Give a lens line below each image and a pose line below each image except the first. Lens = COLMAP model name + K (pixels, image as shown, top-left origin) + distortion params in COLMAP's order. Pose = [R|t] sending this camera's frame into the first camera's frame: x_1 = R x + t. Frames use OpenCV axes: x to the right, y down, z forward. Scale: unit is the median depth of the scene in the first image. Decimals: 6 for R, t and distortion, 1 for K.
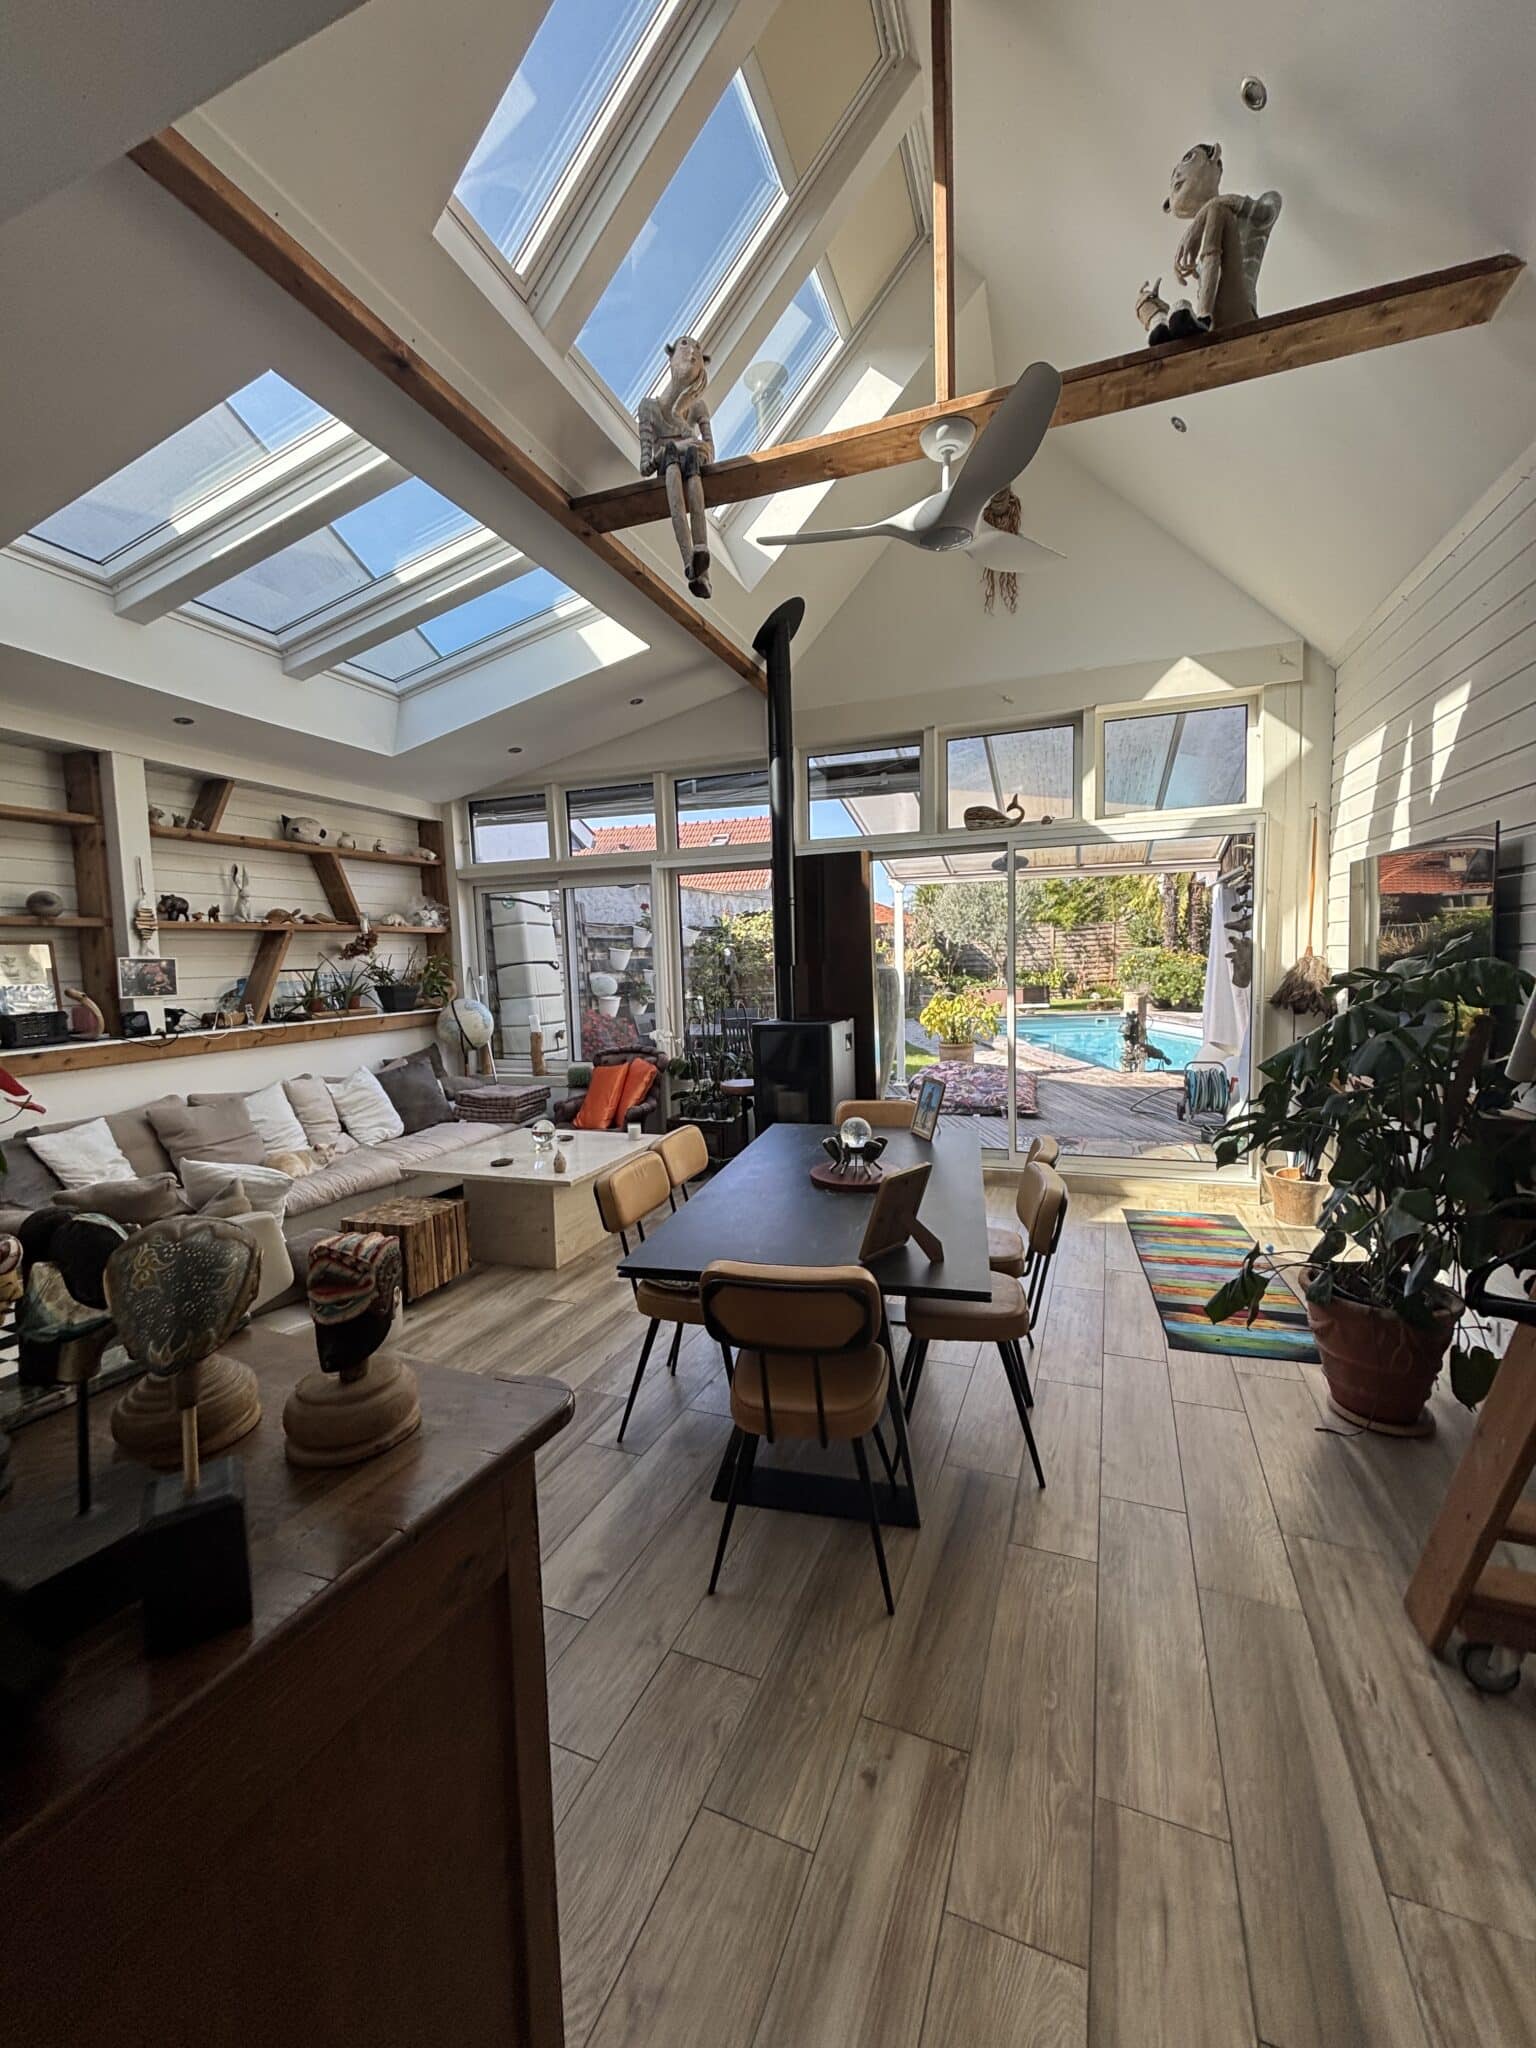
lens RADIAL K [[822.4, 0, 761.5], [0, 822.4, 1019.6], [0, 0, 1]] dist [0.006848, -0.000005]
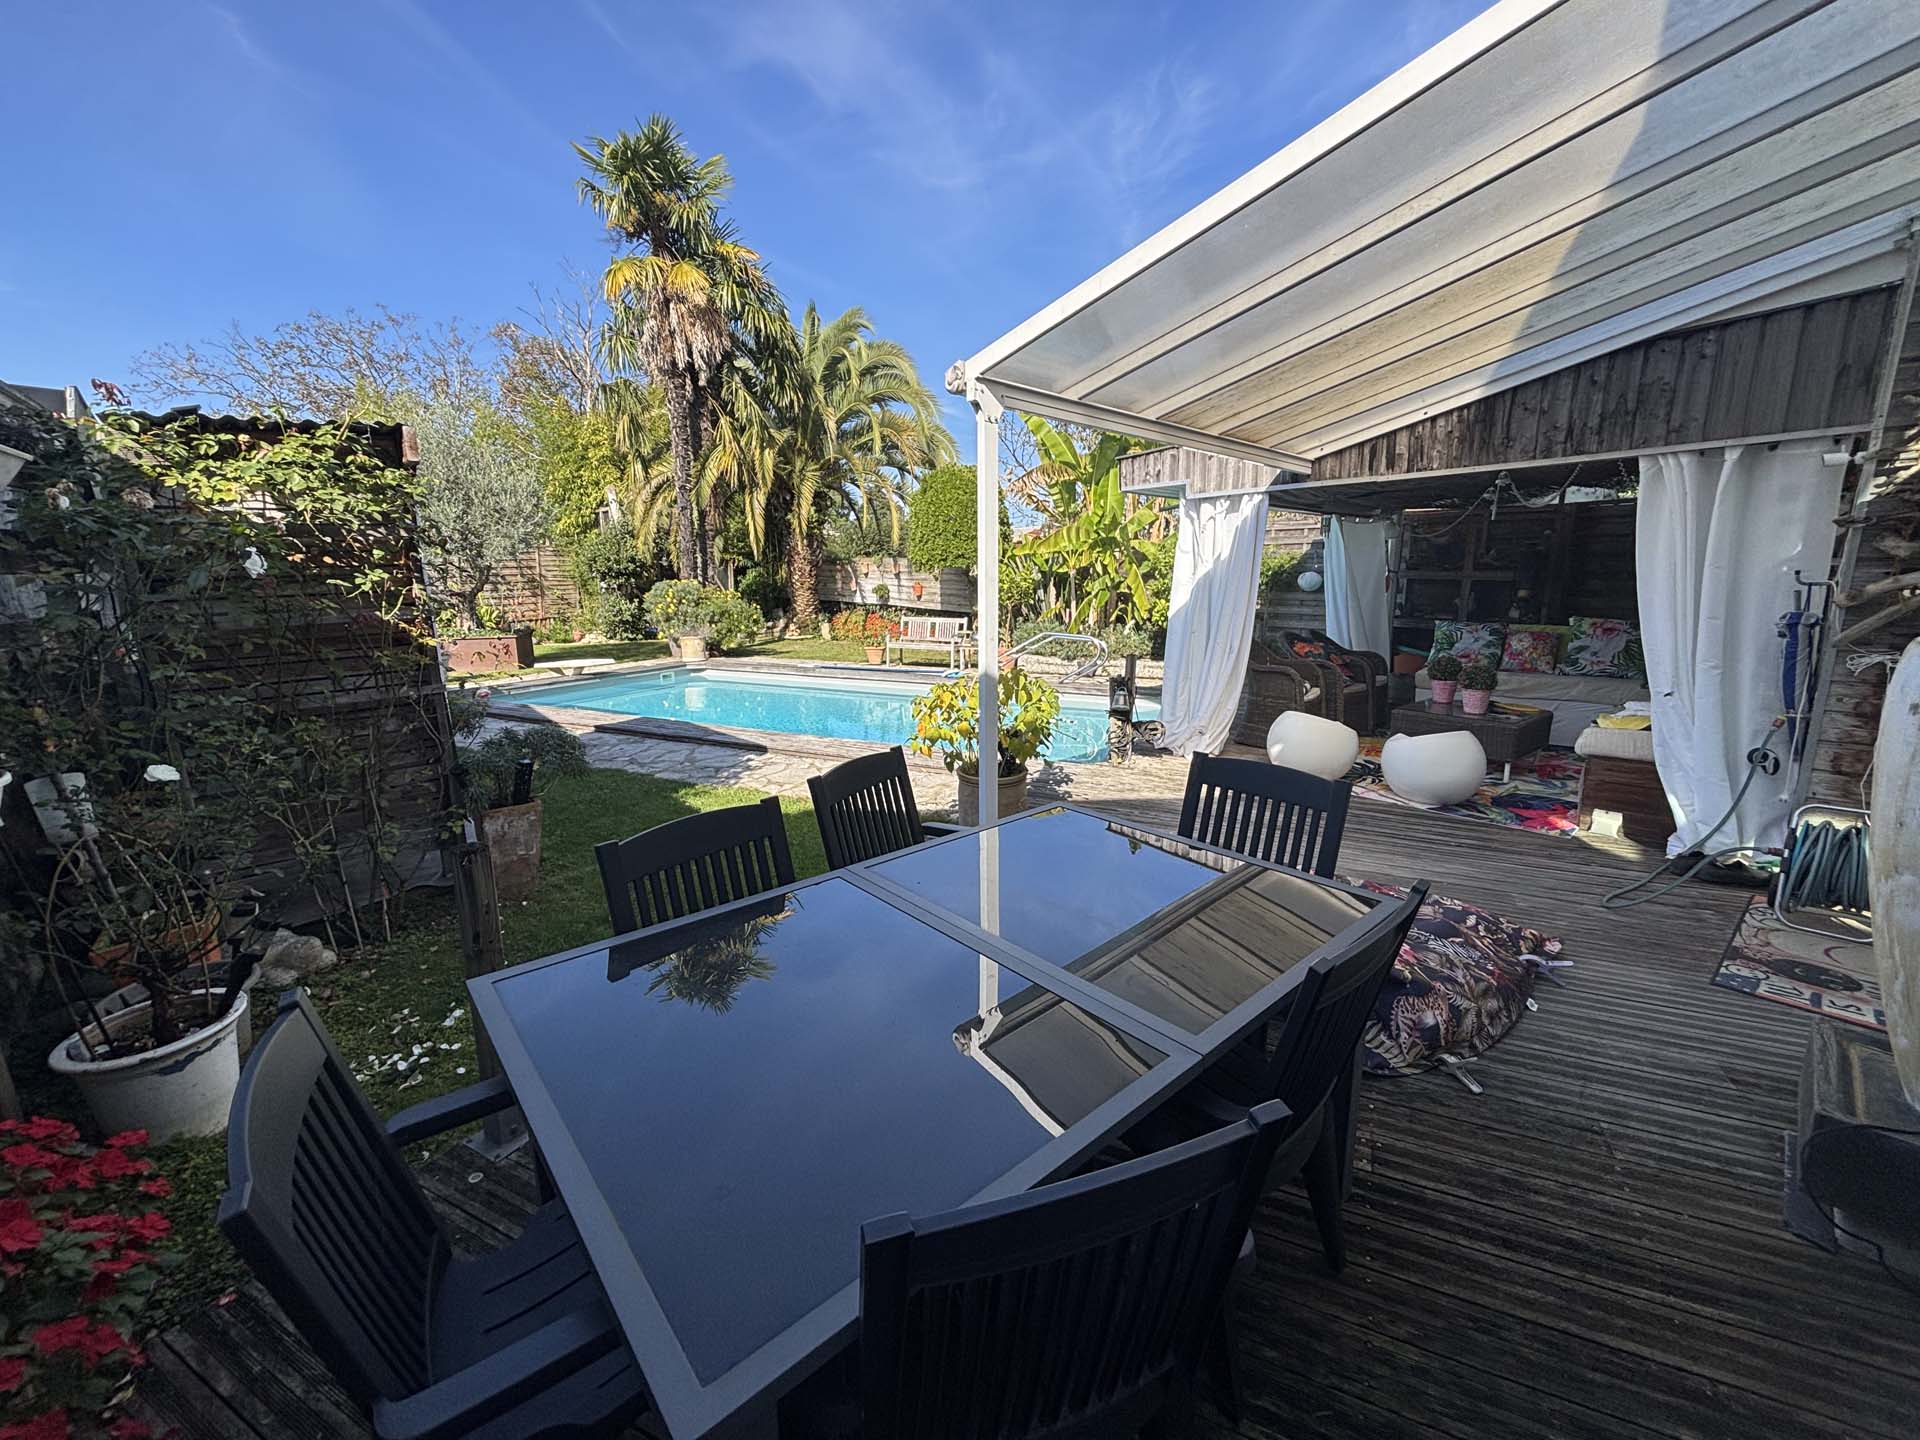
lens RADIAL K [[771.0, 0, 964.0], [0, 771.0, 717.6], [0, 0, 1]] dist [0.006848, -0.000005]
pose [[0.466140, -0.136030, 0.874191, -0.250897], [0.059386, 0.990691, 0.122492, -0.091736], [-0.882716, -0.005183, 0.469879, 1.240503]]
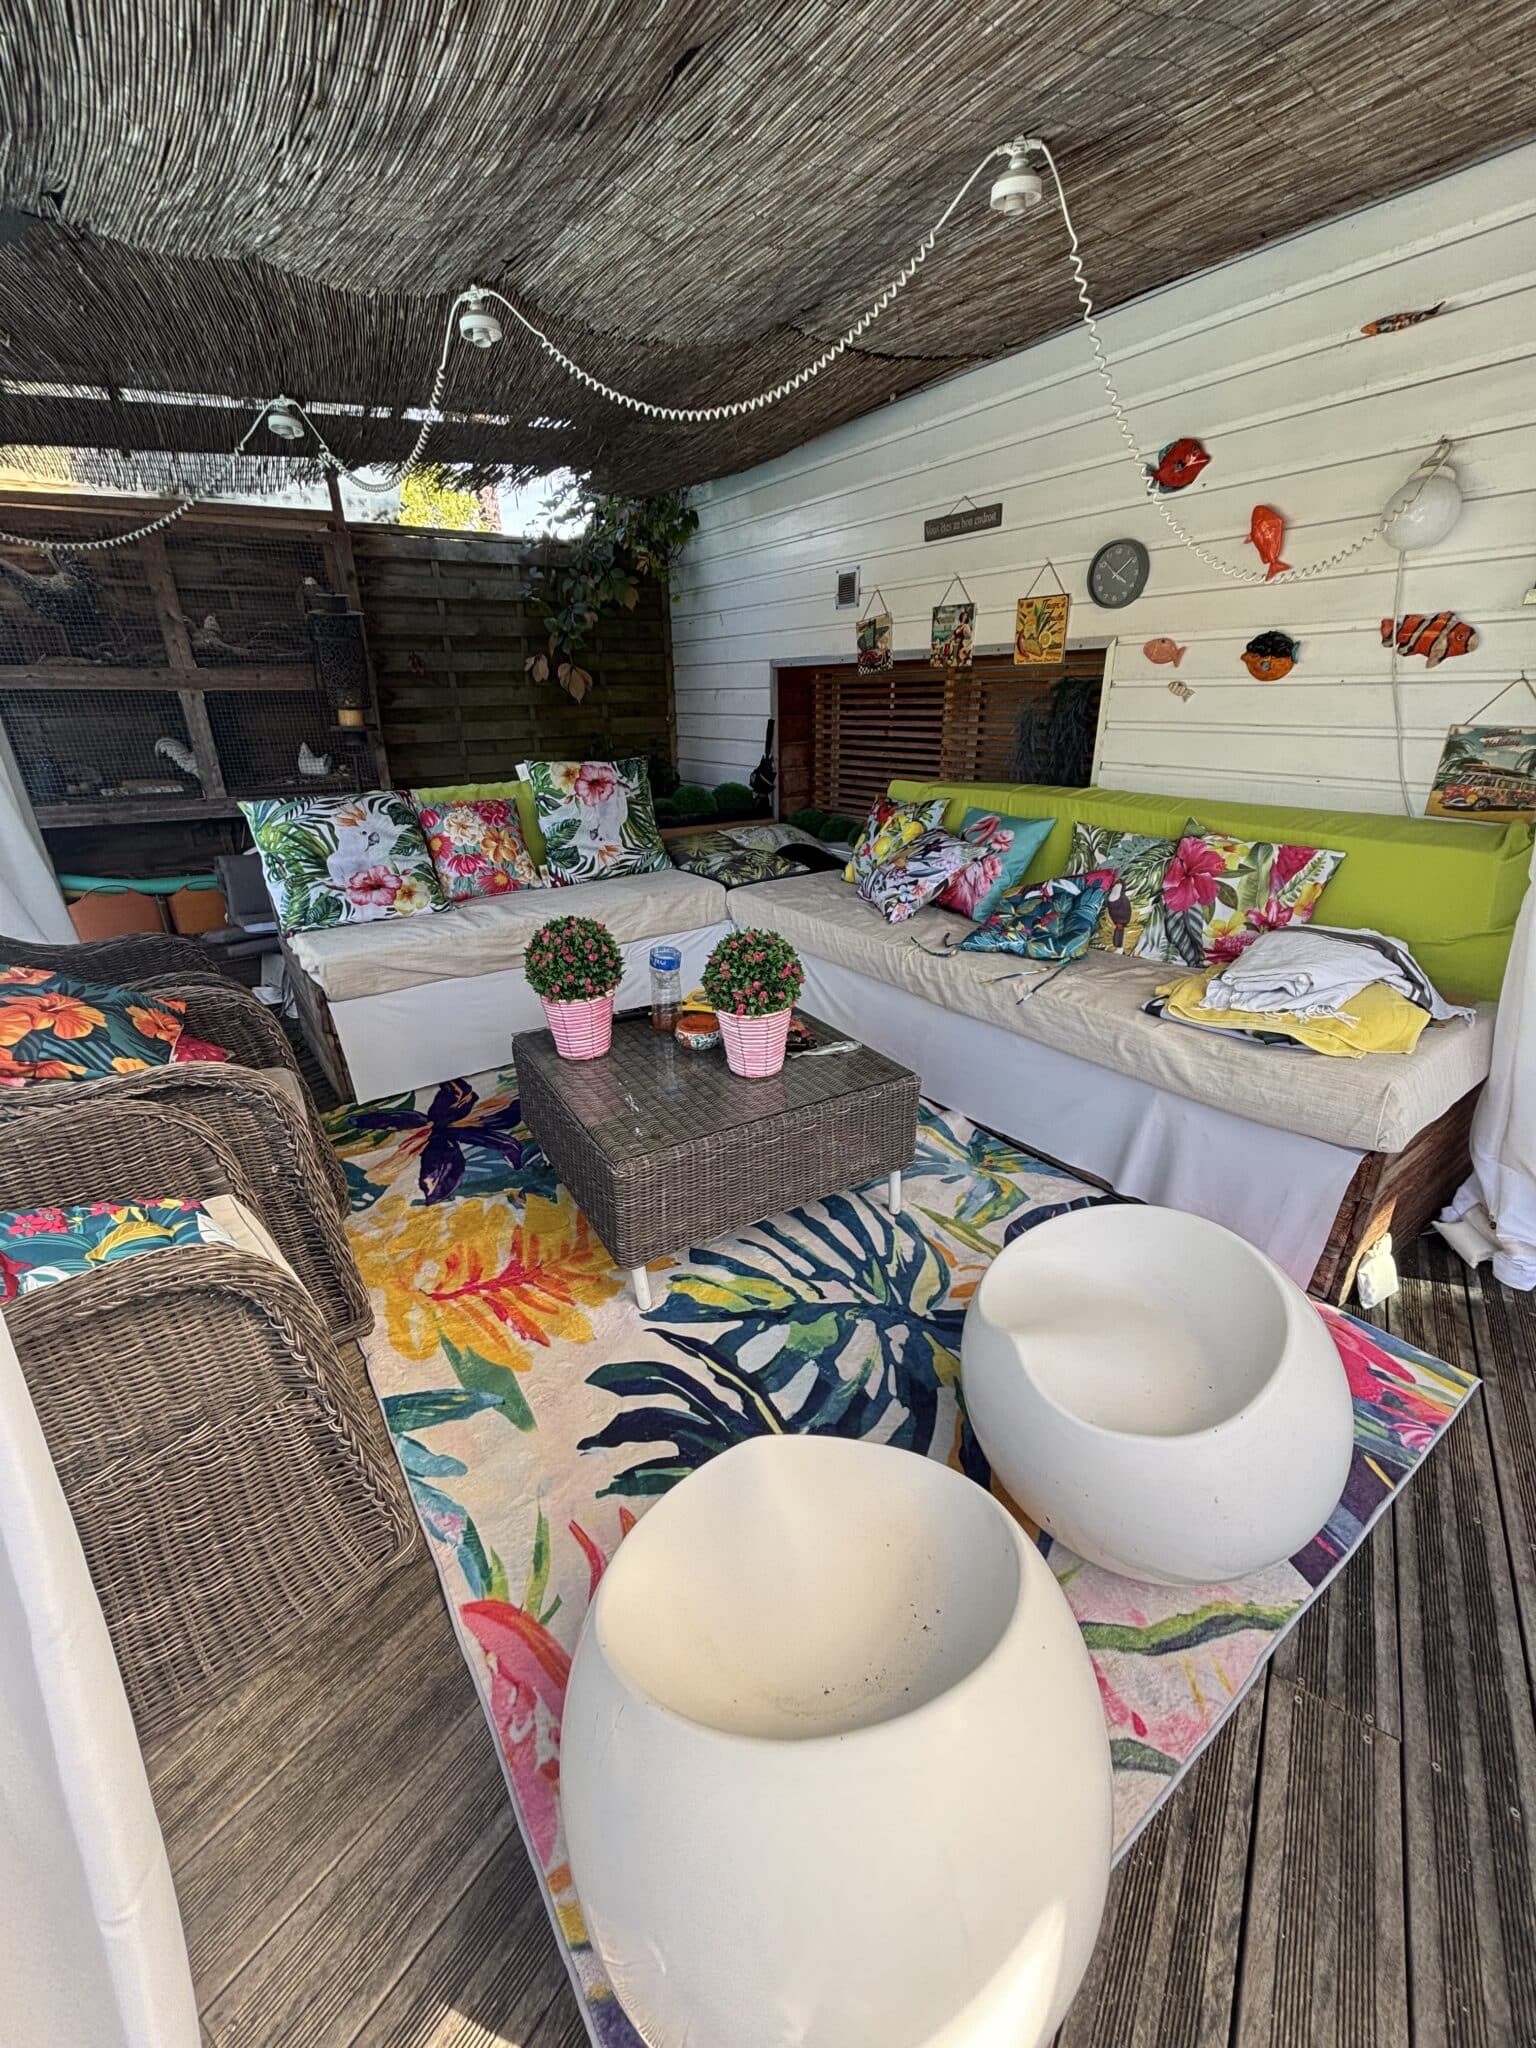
lens RADIAL K [[822.4, 0, 764.7], [0, 822.4, 1035.3], [0, 0, 1]] dist [0.006848, -0.000005]
pose [[-0.809618, -0.187257, 0.556286, 0.690385], [0.085839, 0.899781, 0.427815, -0.107002], [-0.580647, 0.394118, -0.712405, 1.380045]]
